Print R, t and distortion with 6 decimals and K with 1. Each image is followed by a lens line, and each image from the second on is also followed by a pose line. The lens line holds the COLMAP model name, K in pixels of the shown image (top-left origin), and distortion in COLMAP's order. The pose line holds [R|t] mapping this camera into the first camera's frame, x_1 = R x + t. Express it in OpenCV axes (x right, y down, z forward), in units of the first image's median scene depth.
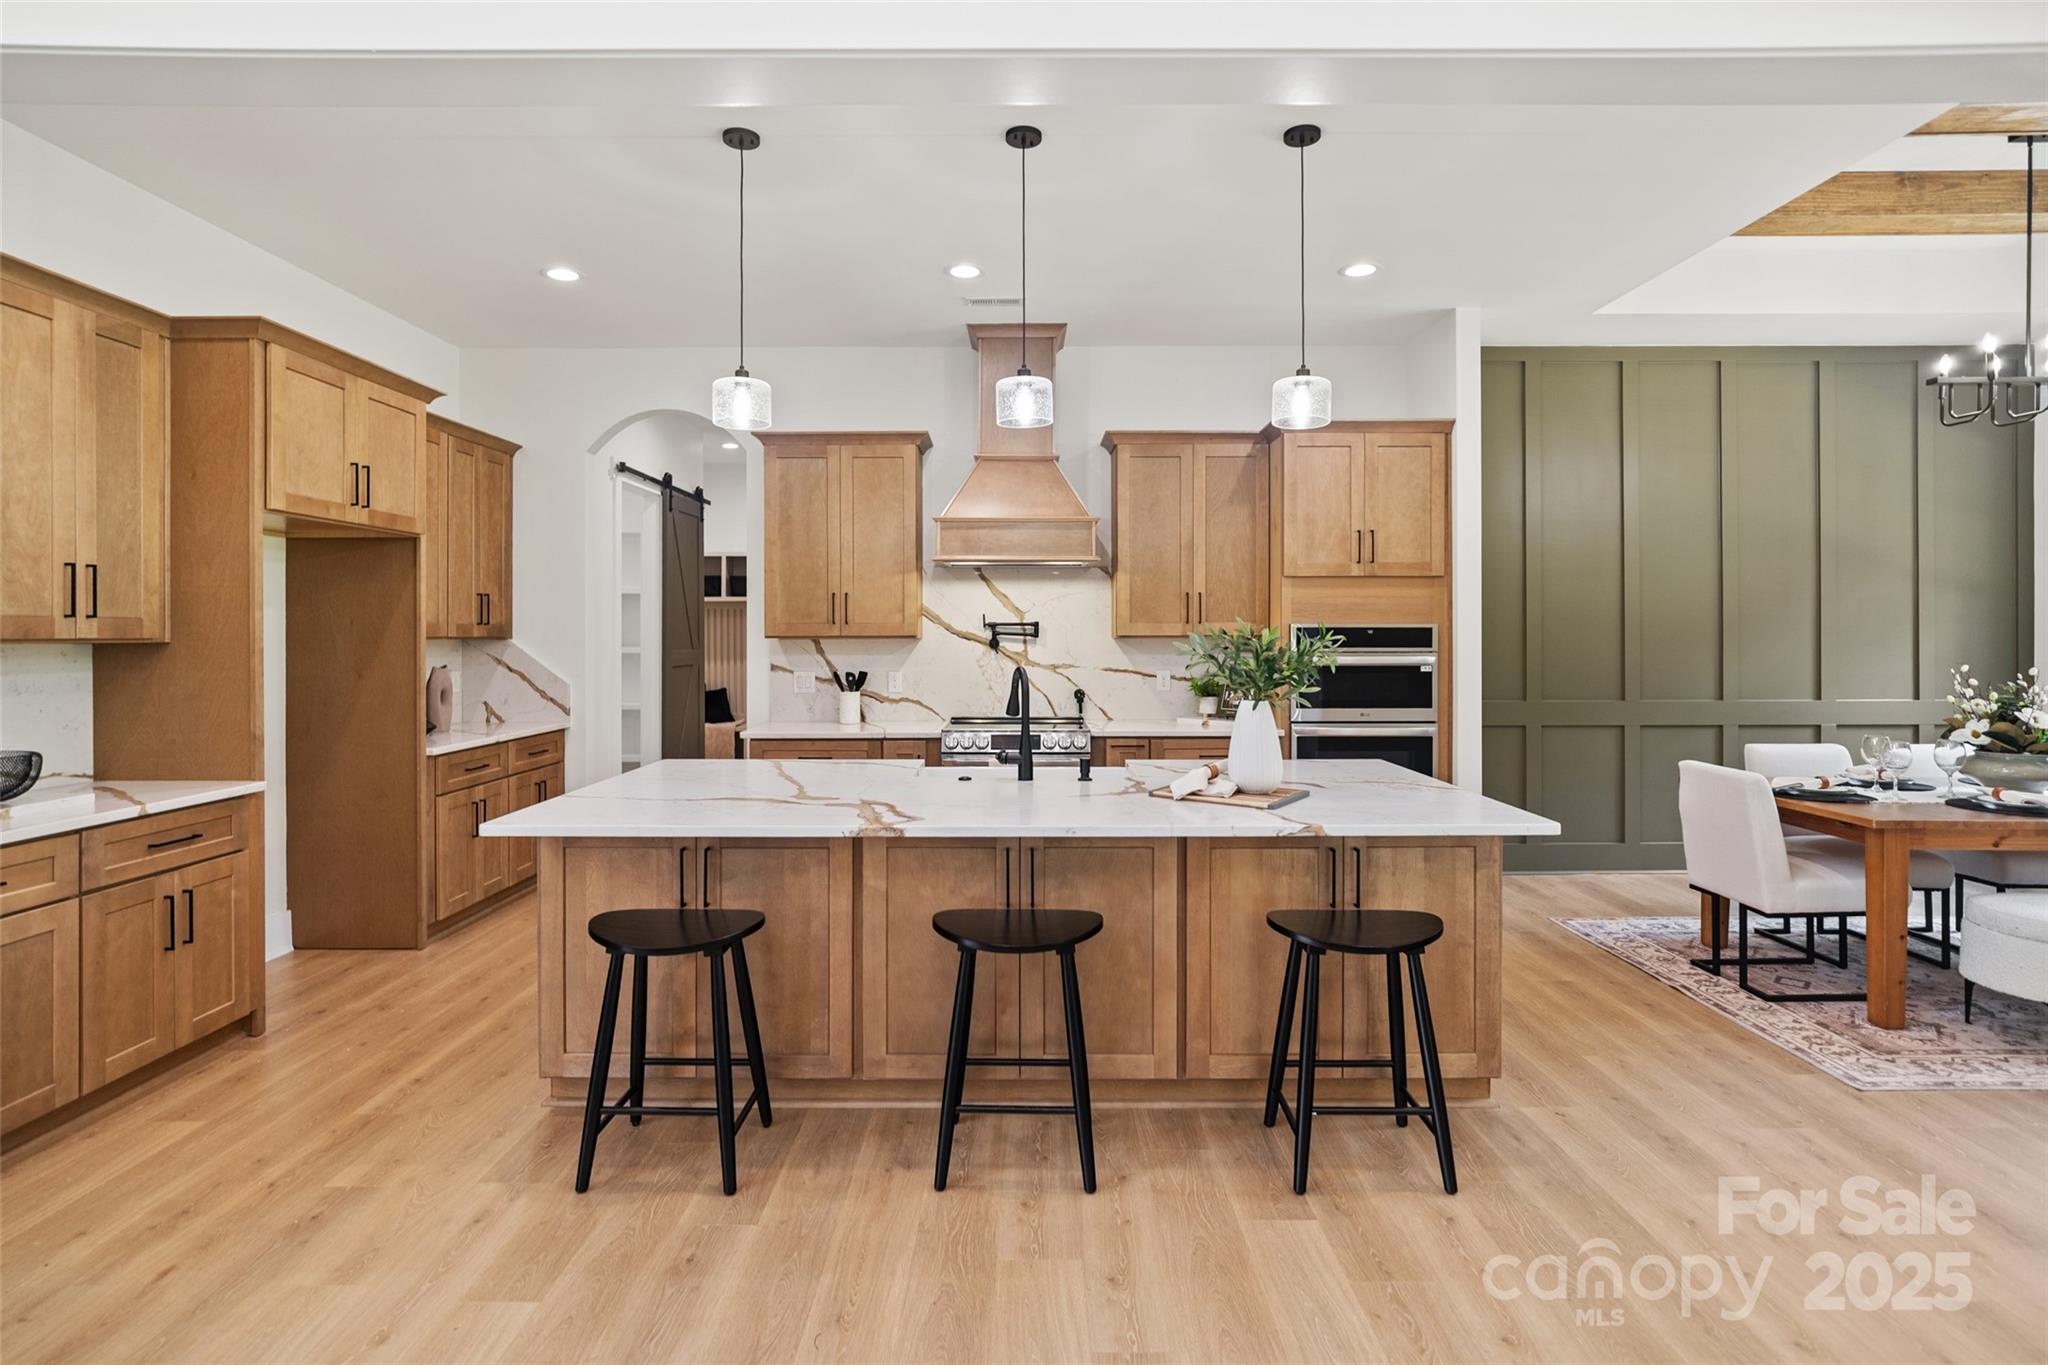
lens RADIAL K [[992.7, 0, 982.9], [0, 992.7, 645.7], [0, 0, 1]] dist [-0.048288, 0.017433]
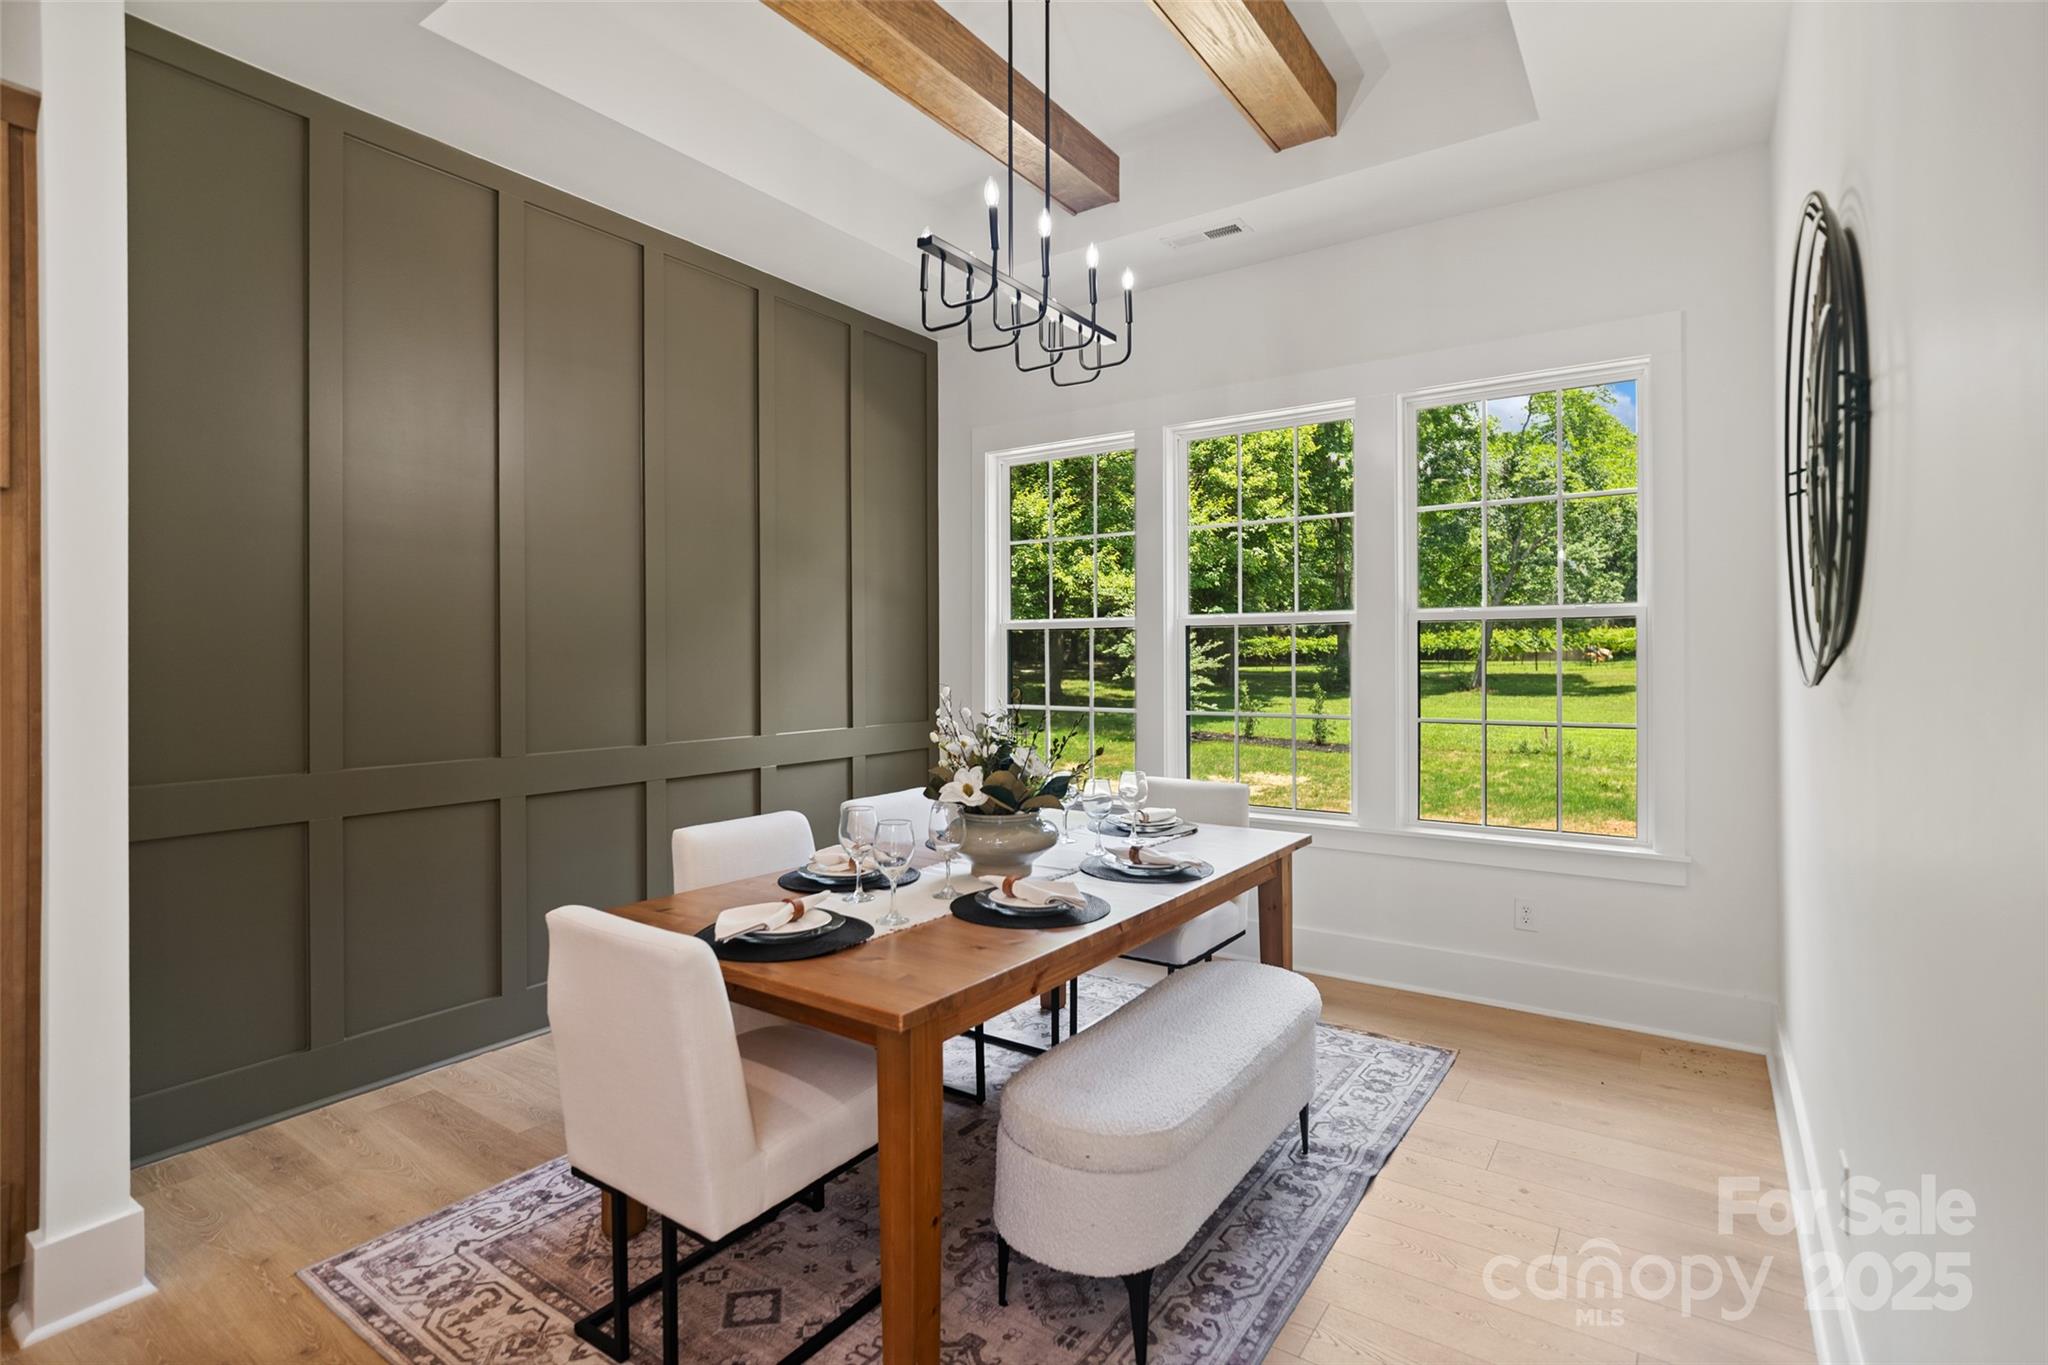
lens RADIAL K [[985.7, 0, 1026.6], [0, 985.7, 645.3], [0, 0, 1]] dist [-0.001175, -0.000290]
pose [[0.535835, 0.011168, 0.844249, 0.471679], [0.012713, 0.999692, -0.021293, 0.006507], [-0.844227, 0.022143, 0.535529, 0.592404]]
